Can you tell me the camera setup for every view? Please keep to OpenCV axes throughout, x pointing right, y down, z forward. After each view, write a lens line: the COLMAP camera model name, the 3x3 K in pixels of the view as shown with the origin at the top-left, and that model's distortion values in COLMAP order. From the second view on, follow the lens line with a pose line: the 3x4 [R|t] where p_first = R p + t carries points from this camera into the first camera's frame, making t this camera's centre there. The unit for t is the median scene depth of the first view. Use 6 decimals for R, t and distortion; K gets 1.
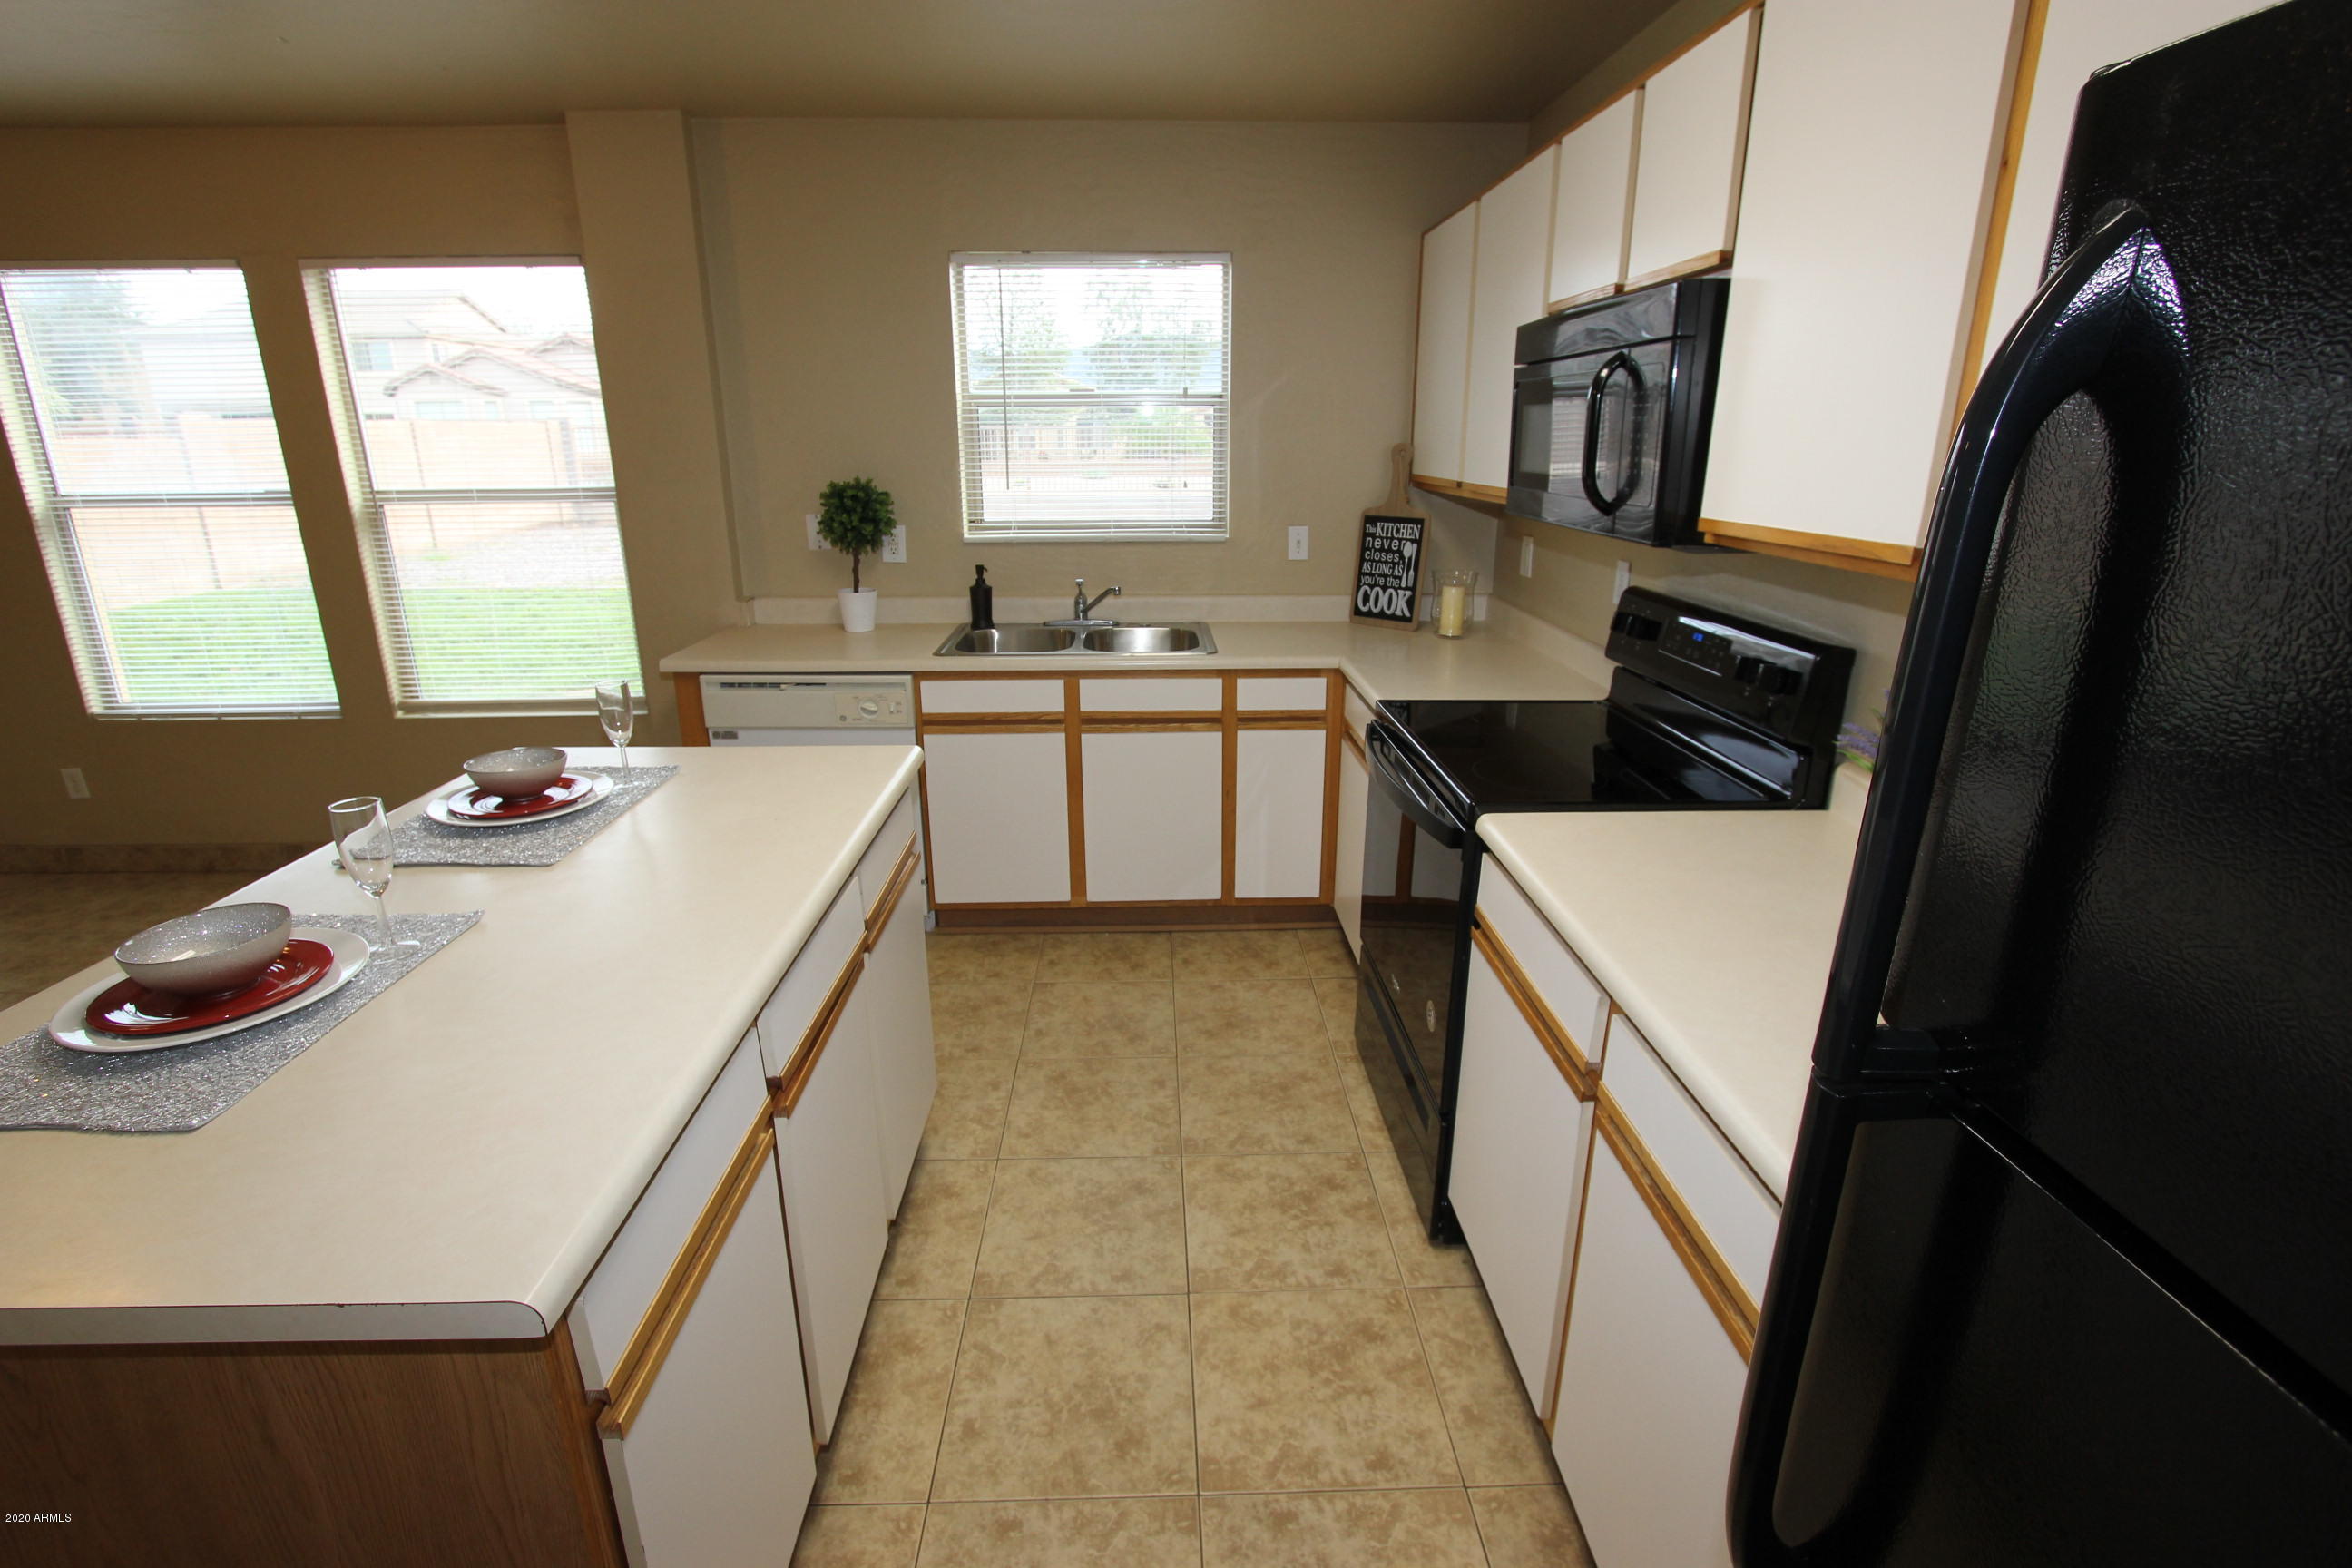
lens RADIAL K [[1080.3, 0, 1177.9], [0, 1080.3, 757.6], [0, 0, 1]] dist [-0.020345, 0.003267]
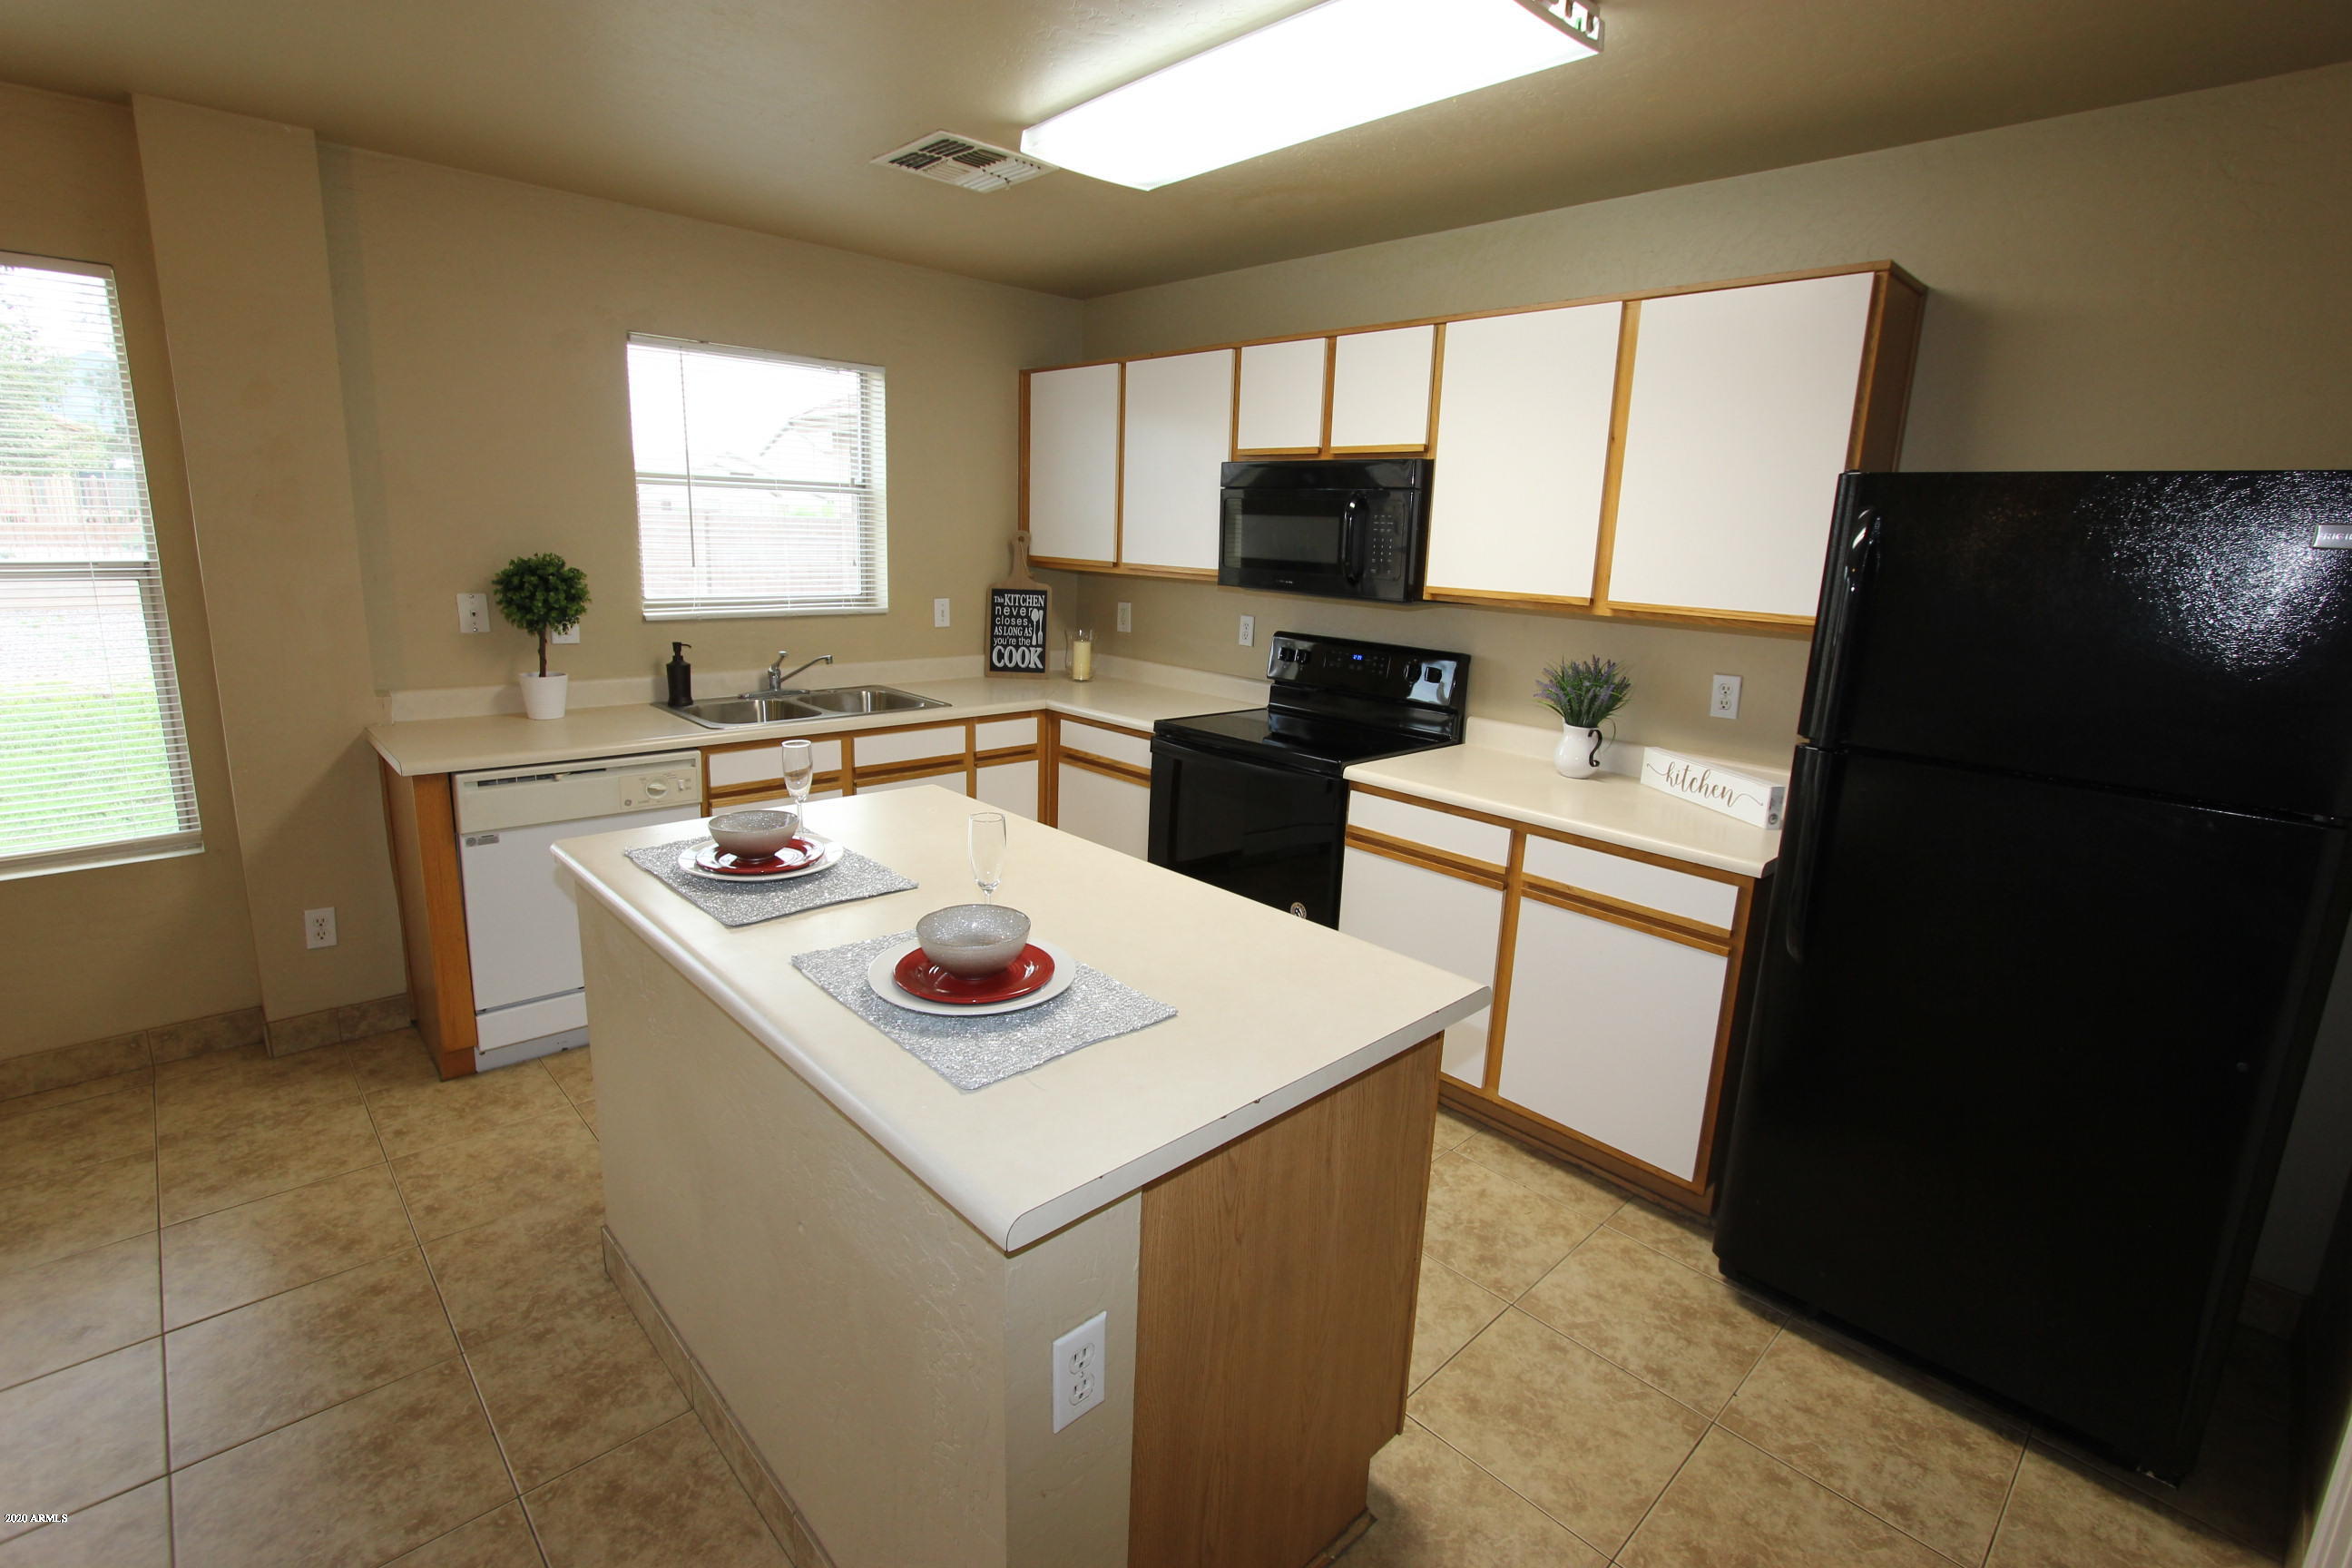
lens RADIAL K [[1080.3, 0, 1181.0], [0, 1080.3, 752.0], [0, 0, 1]] dist [-0.020345, 0.003267]
pose [[0.744834, -0.108154, 0.658426, -0.502833], [0.155627, 0.987719, -0.013806, 0.007555], [-0.648847, 0.112752, 0.752519, -0.034563]]
